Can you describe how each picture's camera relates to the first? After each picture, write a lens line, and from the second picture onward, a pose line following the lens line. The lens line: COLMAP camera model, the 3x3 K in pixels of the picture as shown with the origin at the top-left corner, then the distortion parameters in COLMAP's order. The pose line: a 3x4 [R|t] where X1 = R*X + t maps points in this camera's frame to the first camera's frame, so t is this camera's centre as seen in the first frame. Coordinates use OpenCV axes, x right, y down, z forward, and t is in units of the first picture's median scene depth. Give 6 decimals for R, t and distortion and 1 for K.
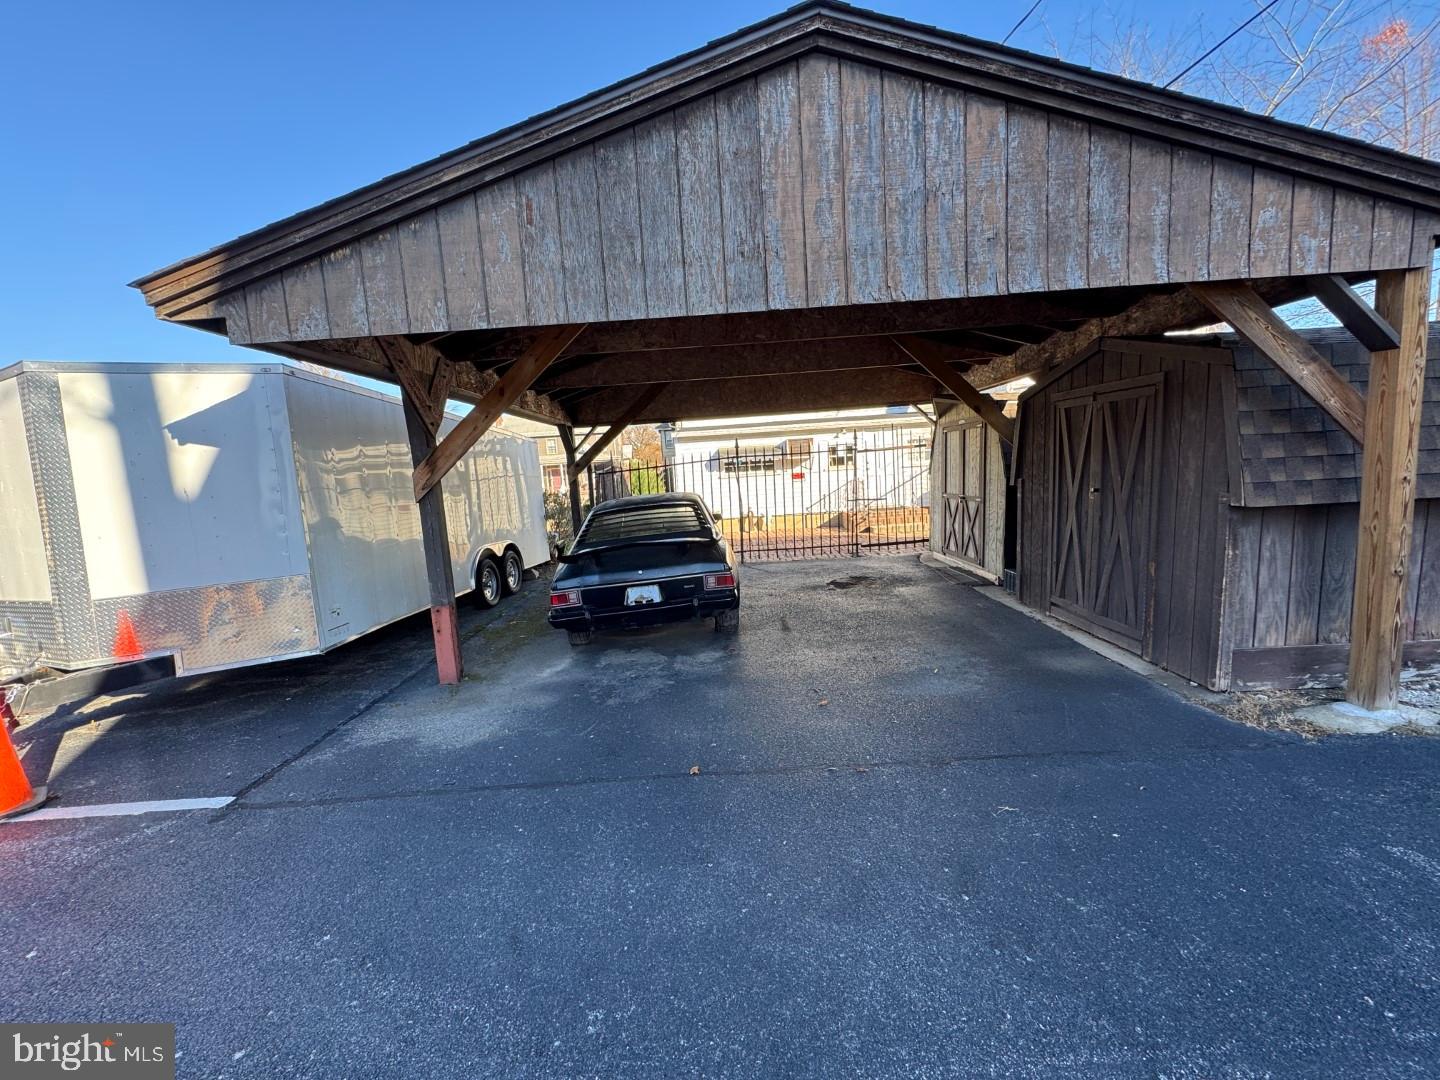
lens RADIAL K [[578.0, 0, 719.7], [0, 578.0, 542.5], [0, 0, 1]] dist [-0.000465, 0.000039]
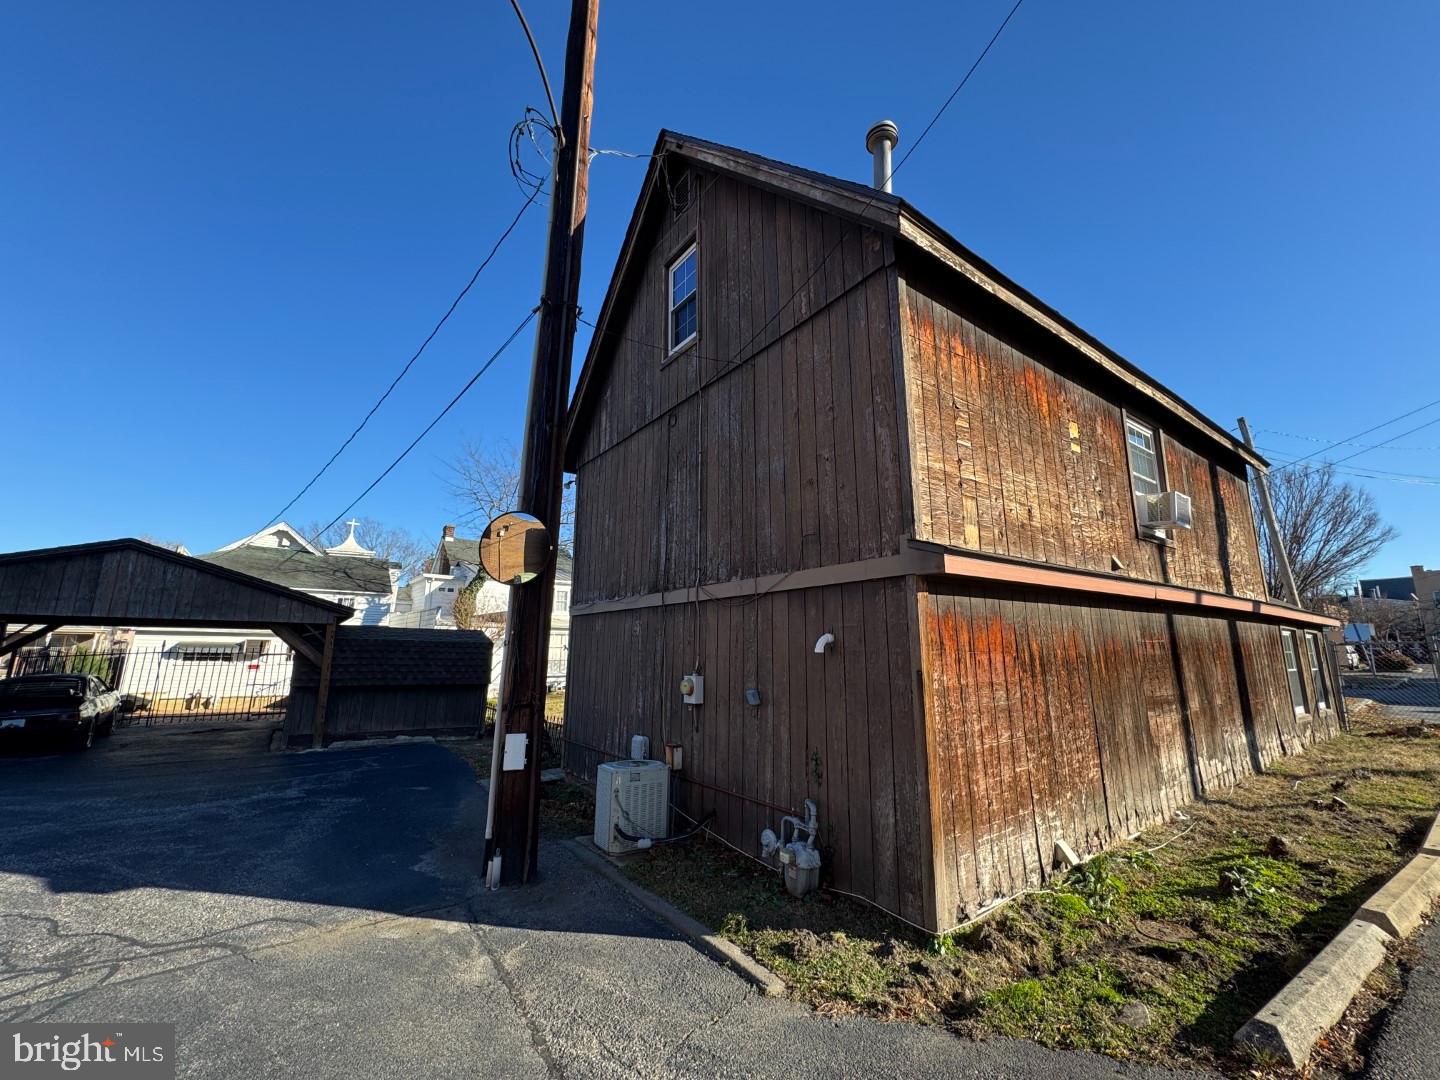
lens RADIAL K [[578.0, 0, 718.6], [0, 578.0, 539.4], [0, 0, 1]] dist [-0.000465, 0.000039]
pose [[0.813363, 0.175396, 0.554687, 0.219865], [0.018191, 0.945334, -0.325595, 0.062334], [-0.581472, 0.274917, 0.765709, -0.744665]]
